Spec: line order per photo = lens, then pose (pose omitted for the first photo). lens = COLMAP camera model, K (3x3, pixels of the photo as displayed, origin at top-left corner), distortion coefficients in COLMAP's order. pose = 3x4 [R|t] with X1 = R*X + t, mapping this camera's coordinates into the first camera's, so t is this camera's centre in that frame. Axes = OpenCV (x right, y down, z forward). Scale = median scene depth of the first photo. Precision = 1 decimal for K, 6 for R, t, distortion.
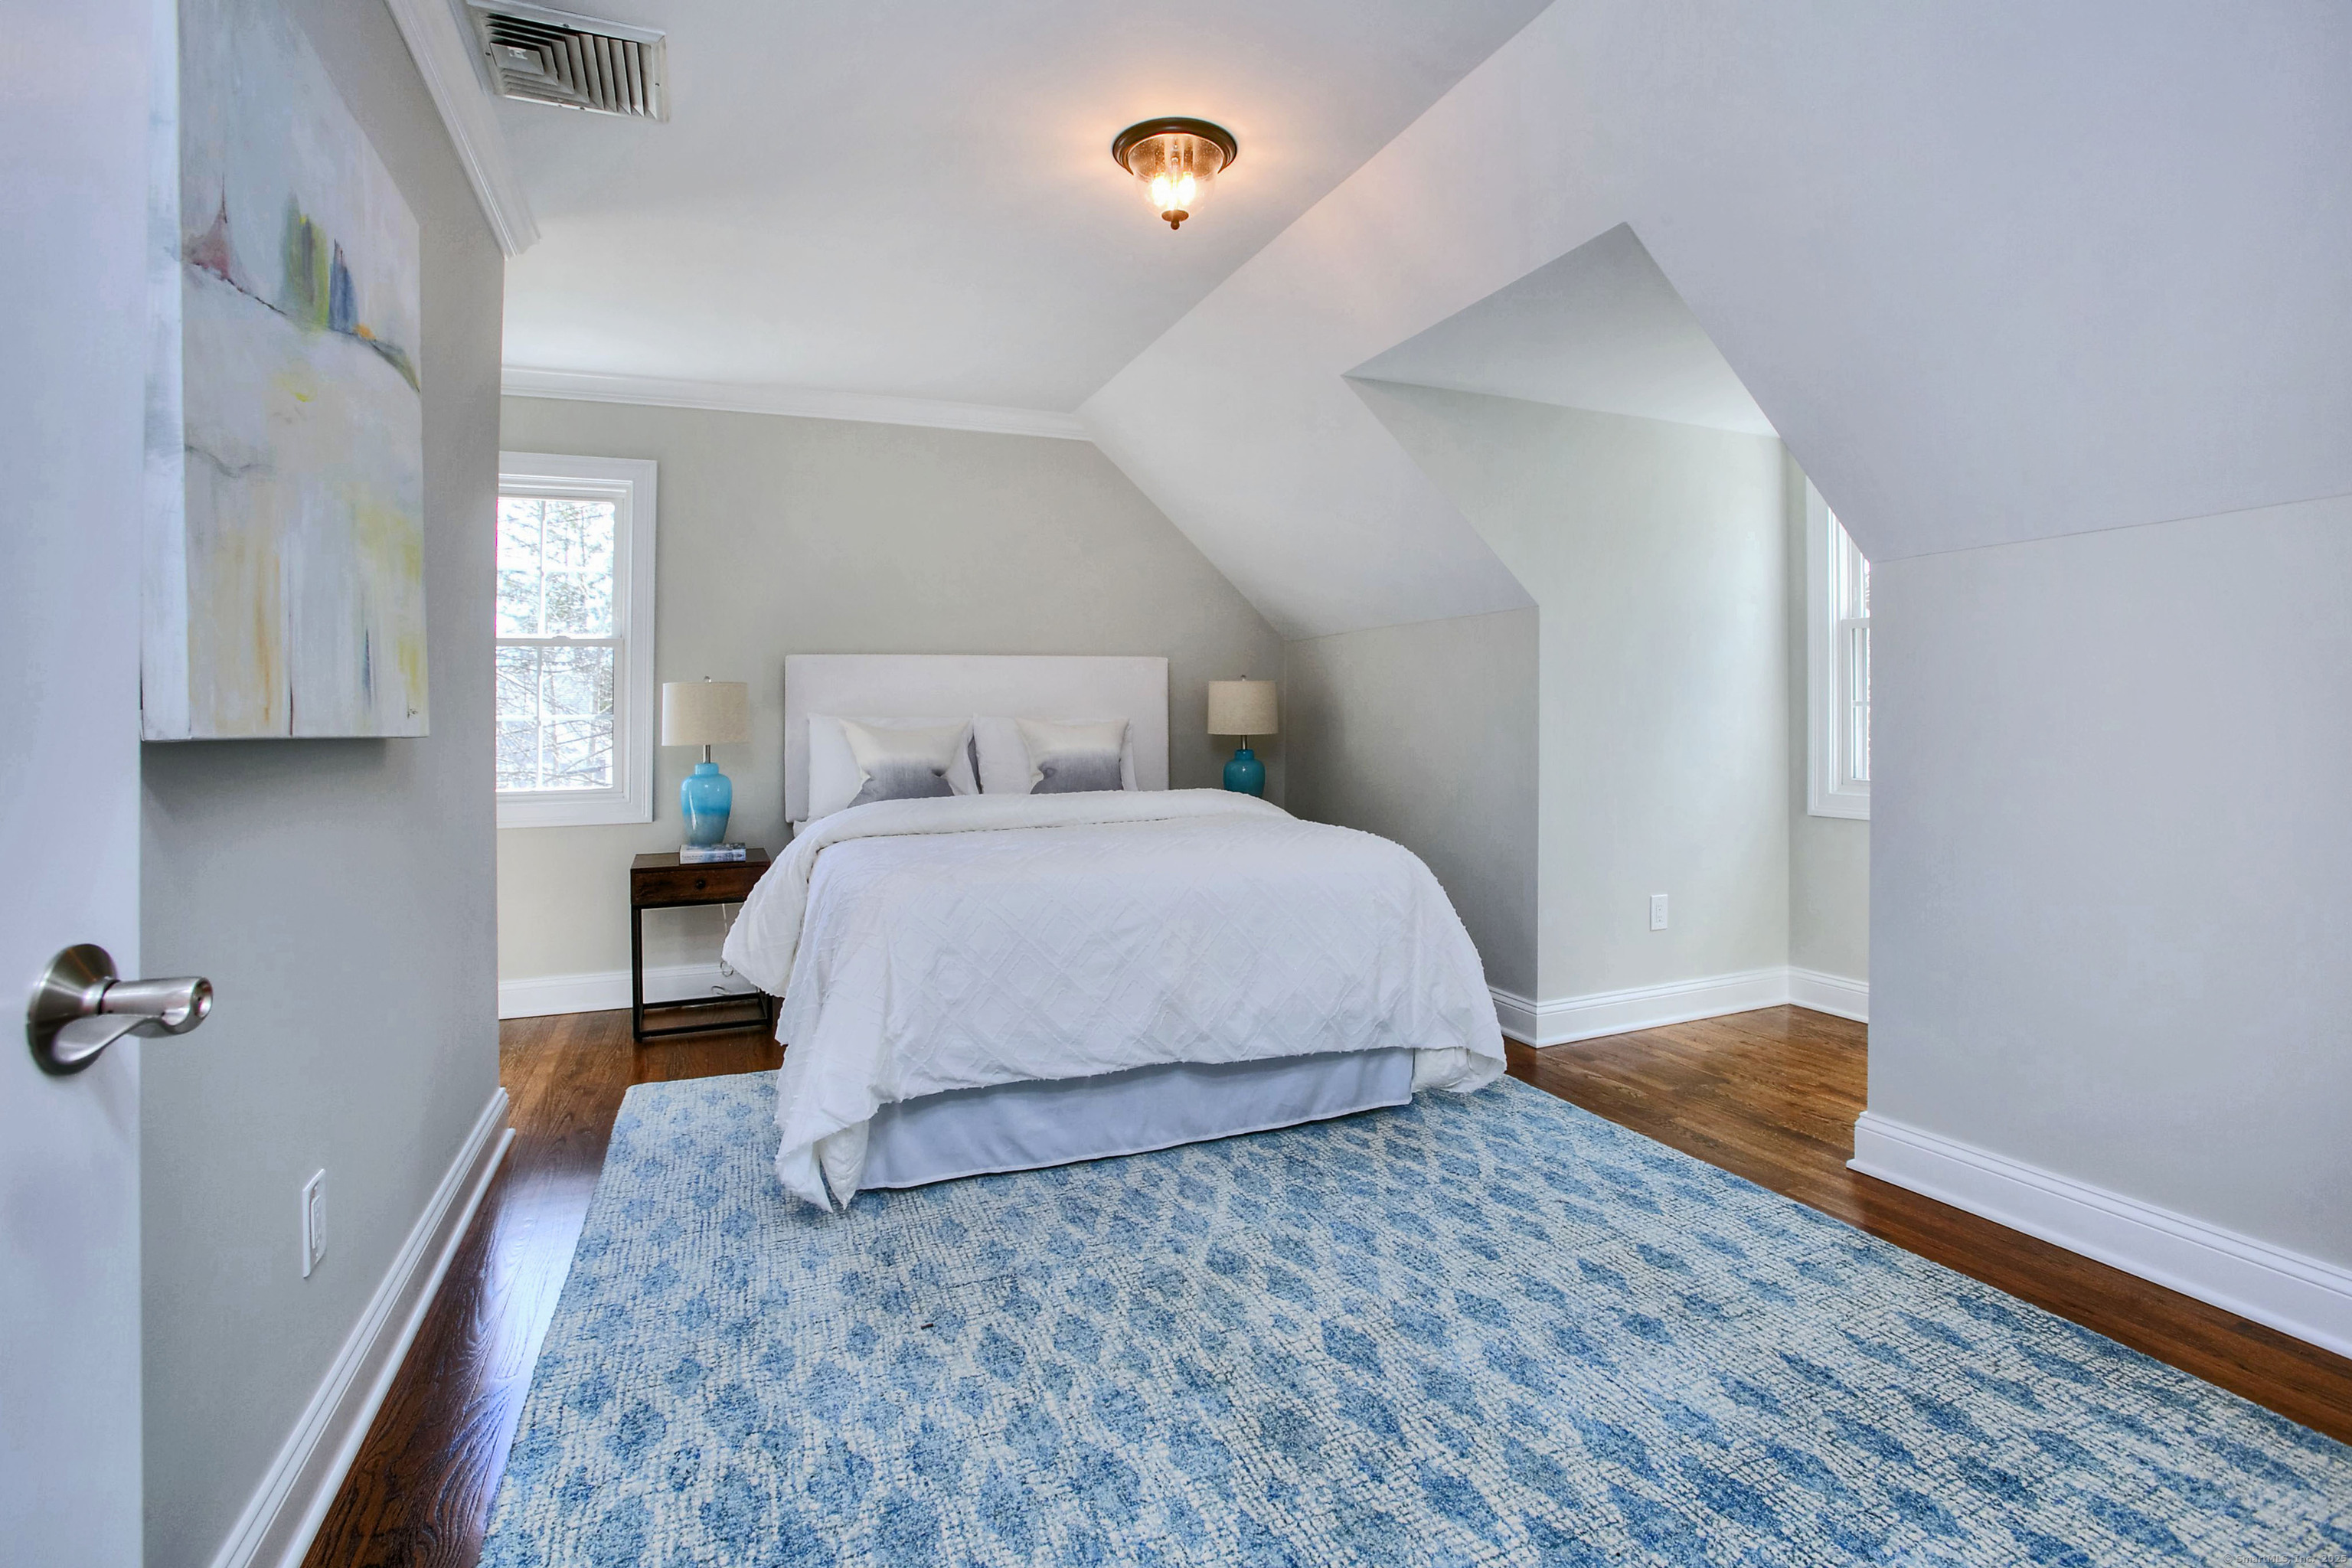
lens RADIAL K [[1113.1, 0, 1176.0], [0, 1113.1, 784.0], [0, 0, 1]] dist [-0.043655, 0.000322]
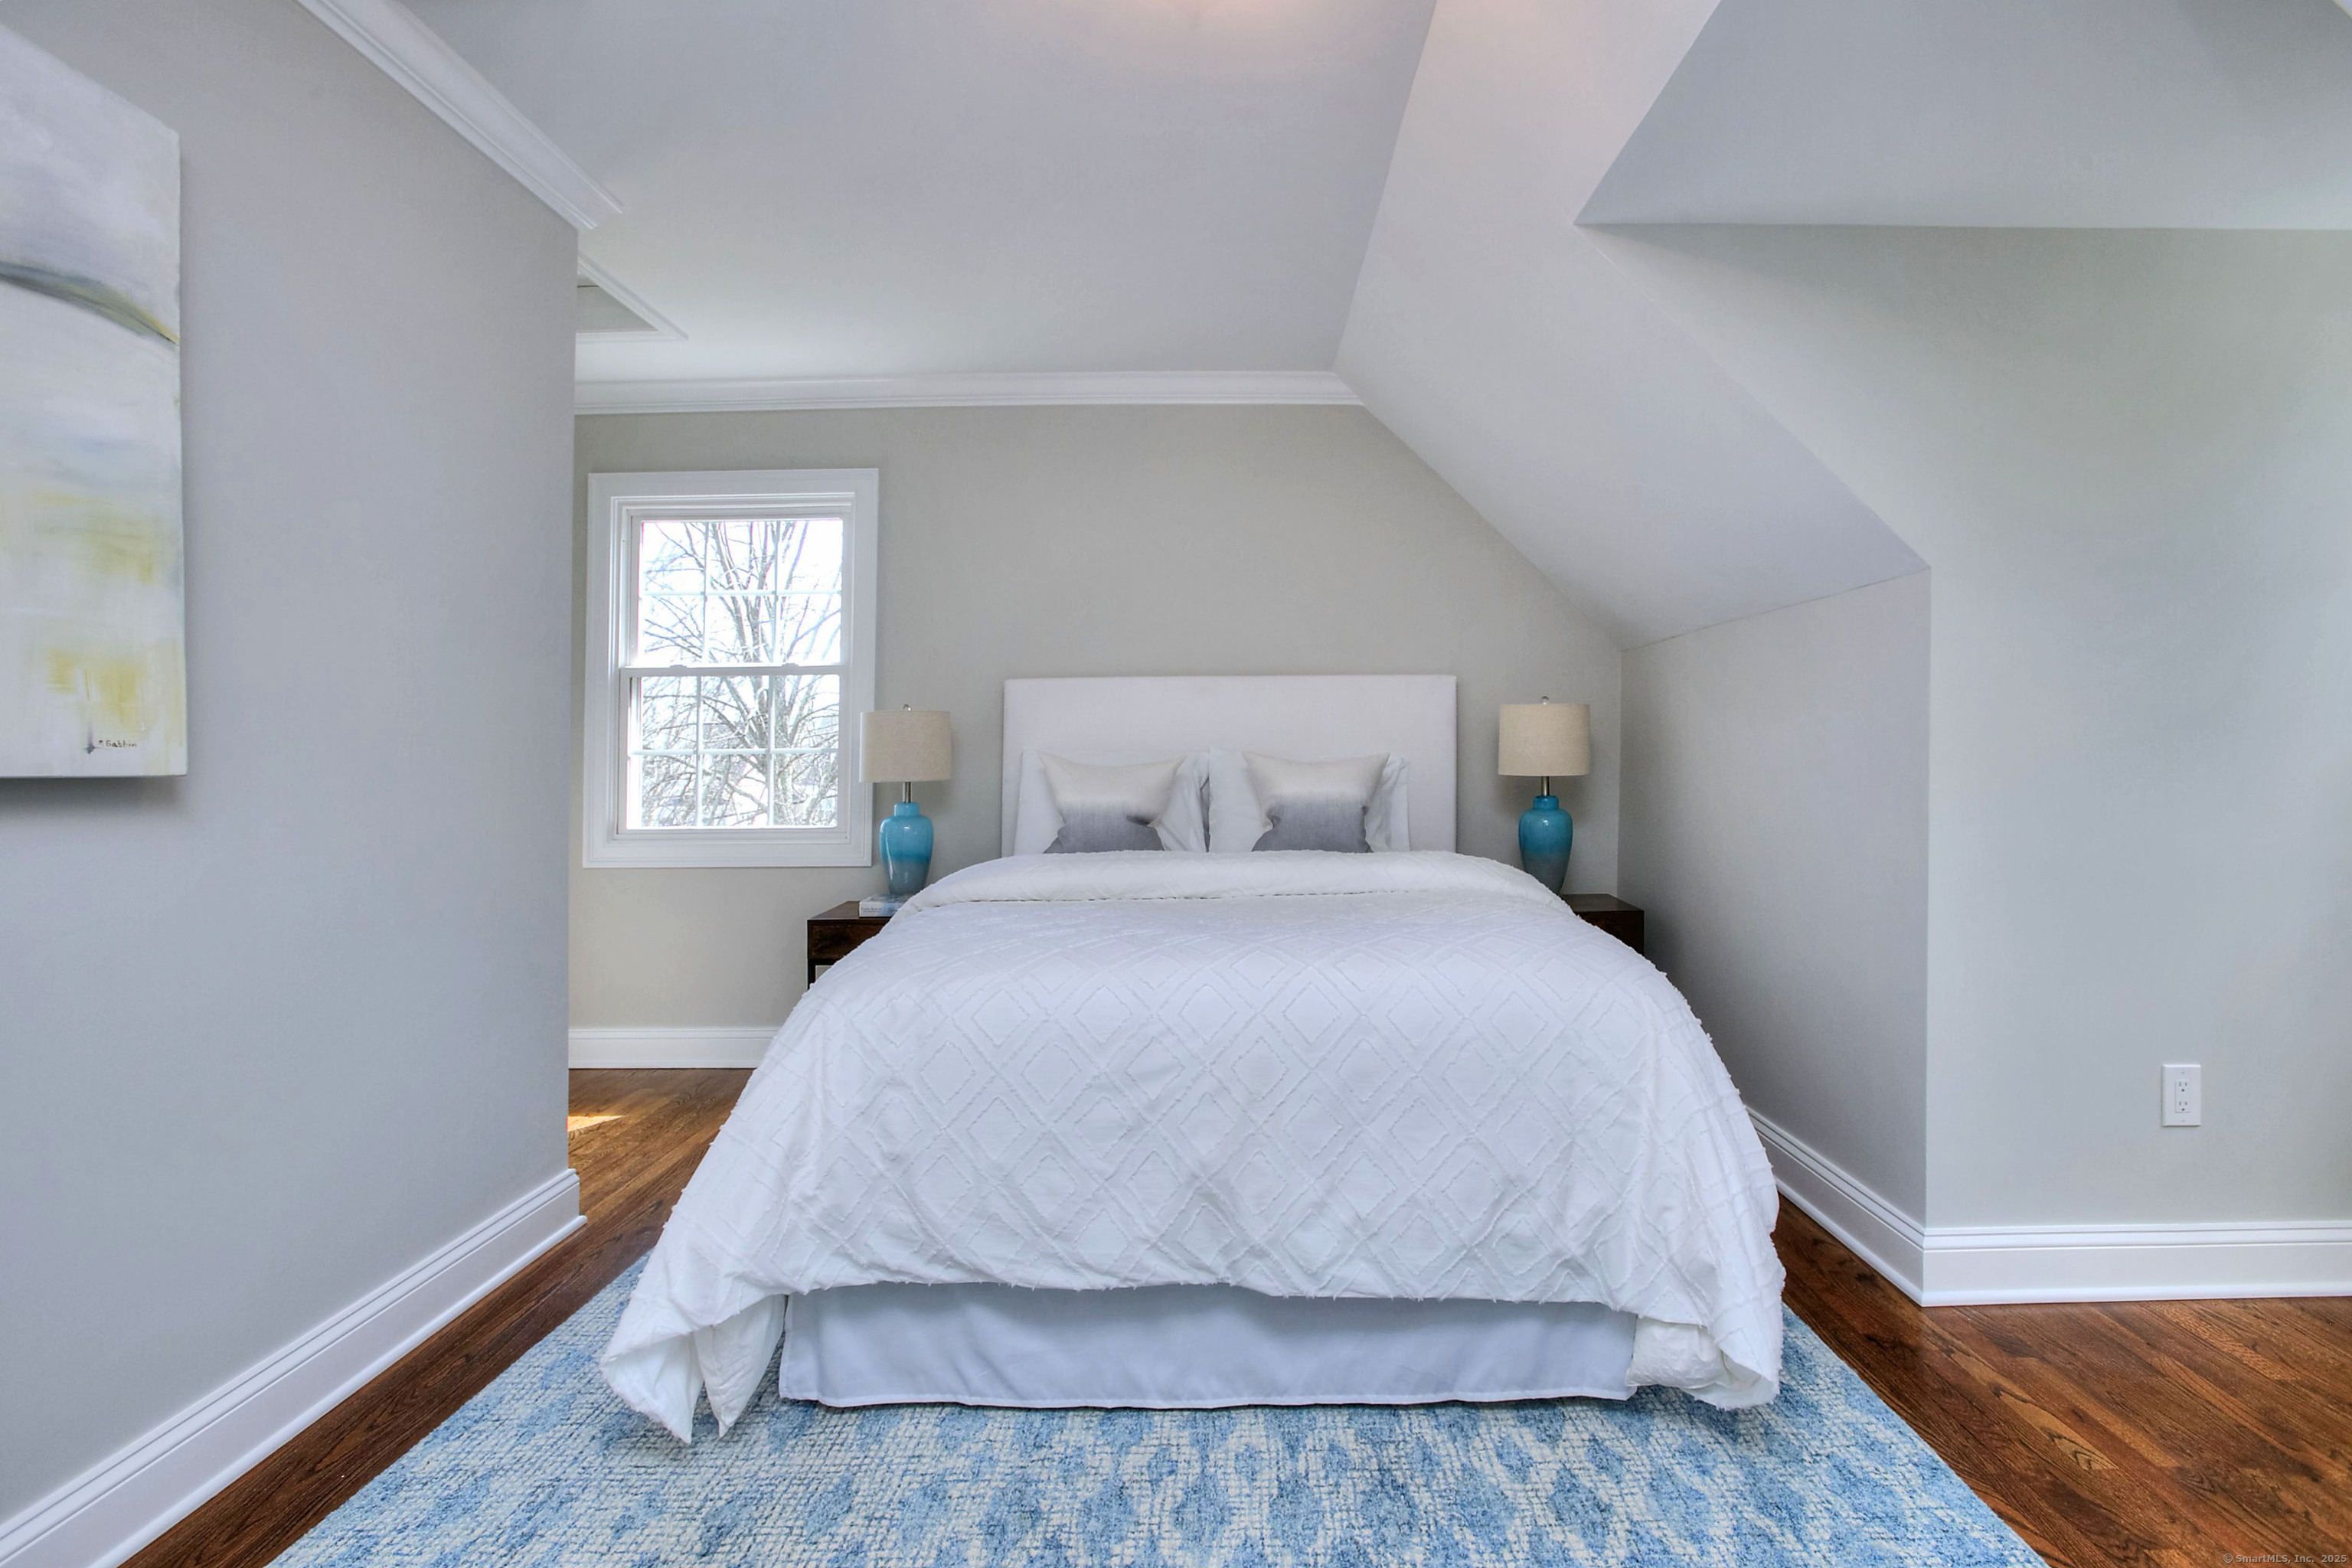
lens RADIAL K [[1180.8, 0, 1179.1], [0, 1180.8, 778.5], [0, 0, 1]] dist [-0.039913, 0.018948]
pose [[0.936554, 0.007849, -0.350435, 0.211299], [-0.021163, 0.999192, -0.034178, -0.019933], [0.349884, 0.039426, 0.935963, 0.331455]]
